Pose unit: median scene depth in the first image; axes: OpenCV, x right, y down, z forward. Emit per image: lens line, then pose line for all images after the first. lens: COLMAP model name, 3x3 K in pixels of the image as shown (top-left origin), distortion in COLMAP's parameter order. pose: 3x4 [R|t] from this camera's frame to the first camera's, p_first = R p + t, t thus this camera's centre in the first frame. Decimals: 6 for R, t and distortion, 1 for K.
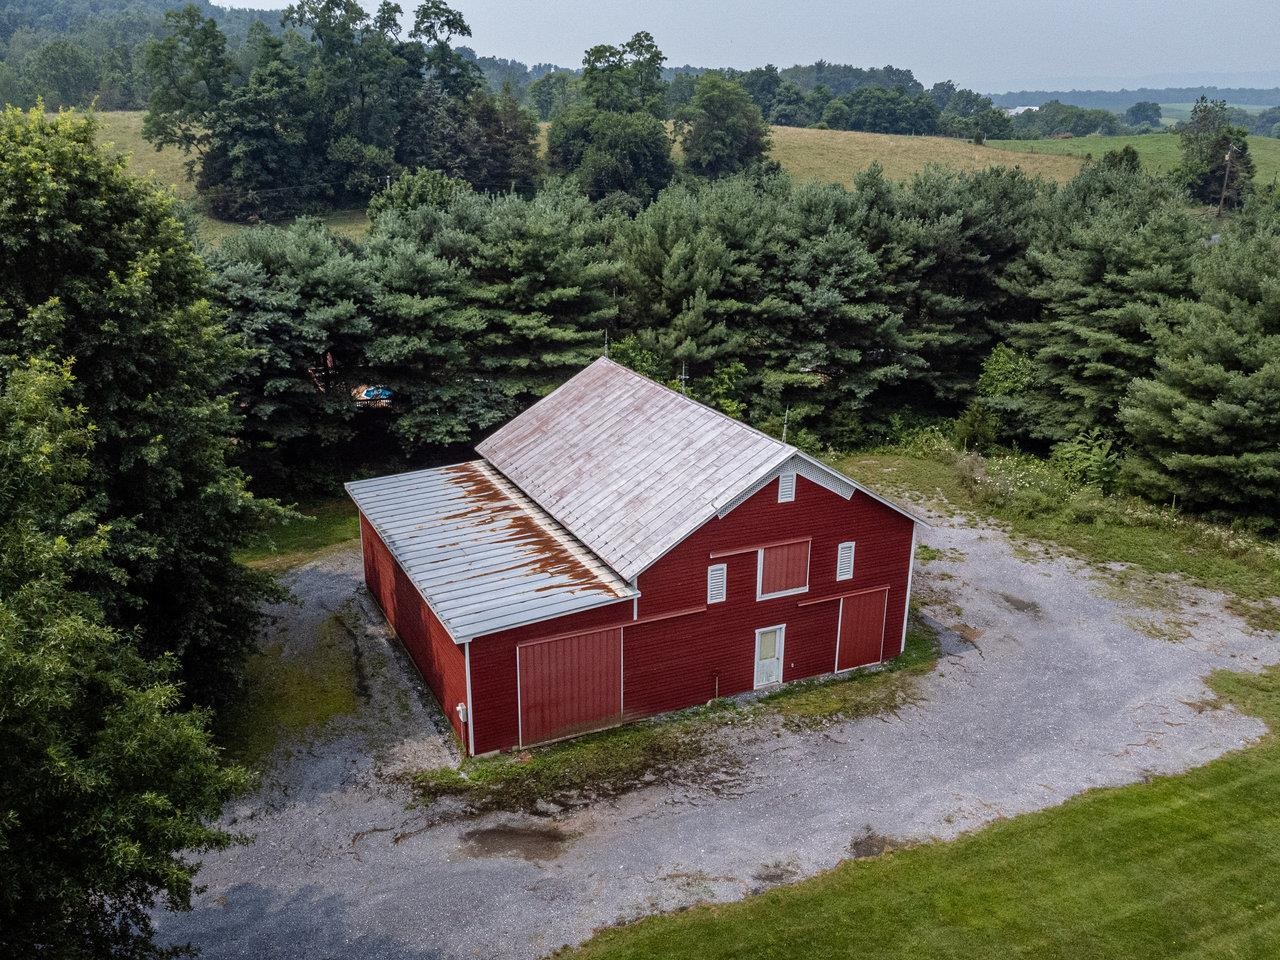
lens RADIAL K [[1134.6, 0, 684.9], [0, 1134.6, 516.1], [0, 0, 1]] dist [0.053178, -0.069284]
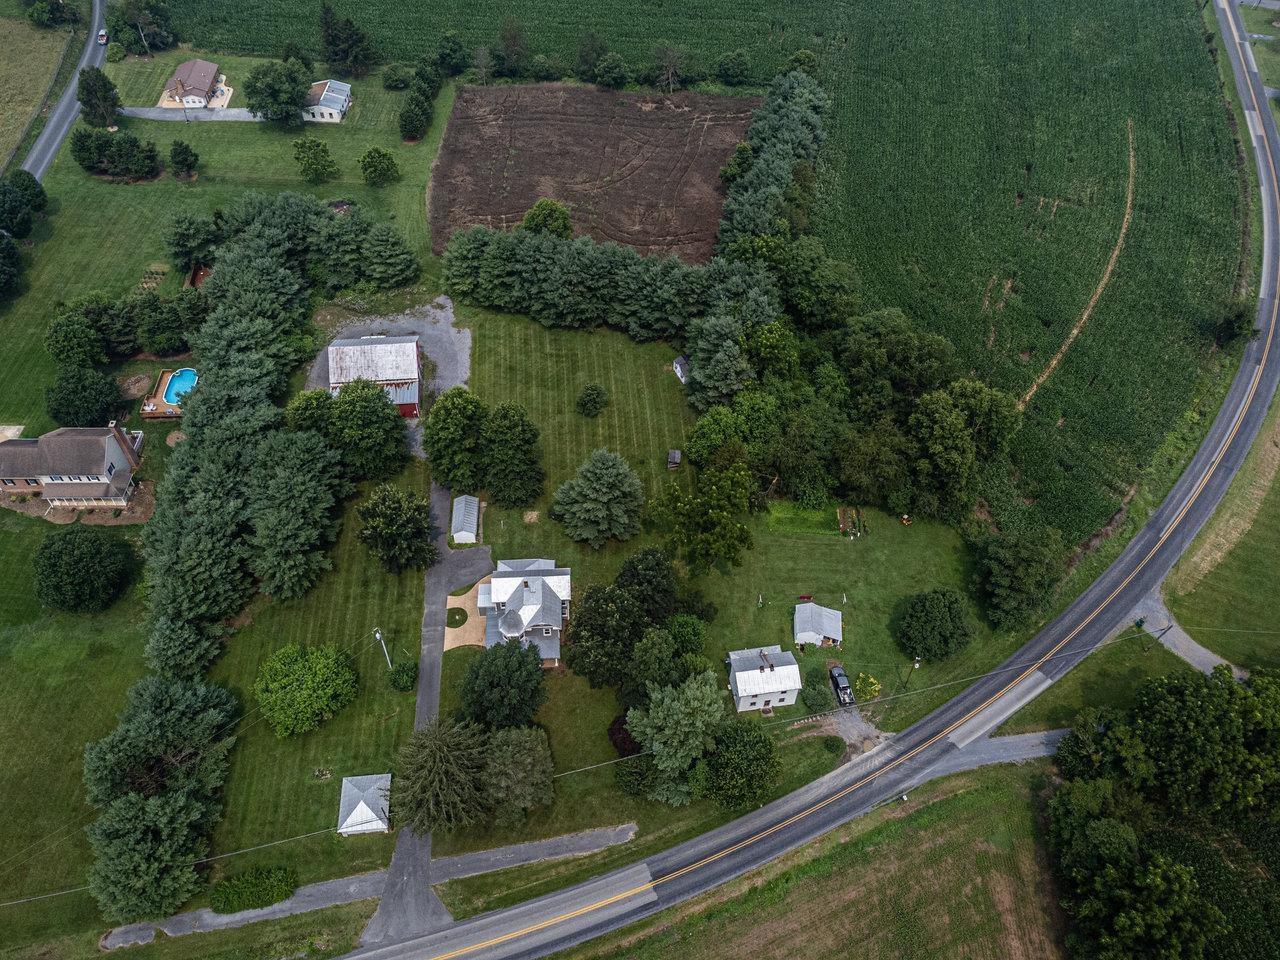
lens RADIAL K [[912.3, 0, 629.6], [0, 912.3, 477.3], [0, 0, 1]] dist [0.026432, -0.003646]
pose [[0.356621, -0.722323, 0.592512, -1.945364], [0.295255, 0.688846, 0.662054, -1.651020], [-0.886367, -0.061160, 0.458926, -1.511377]]
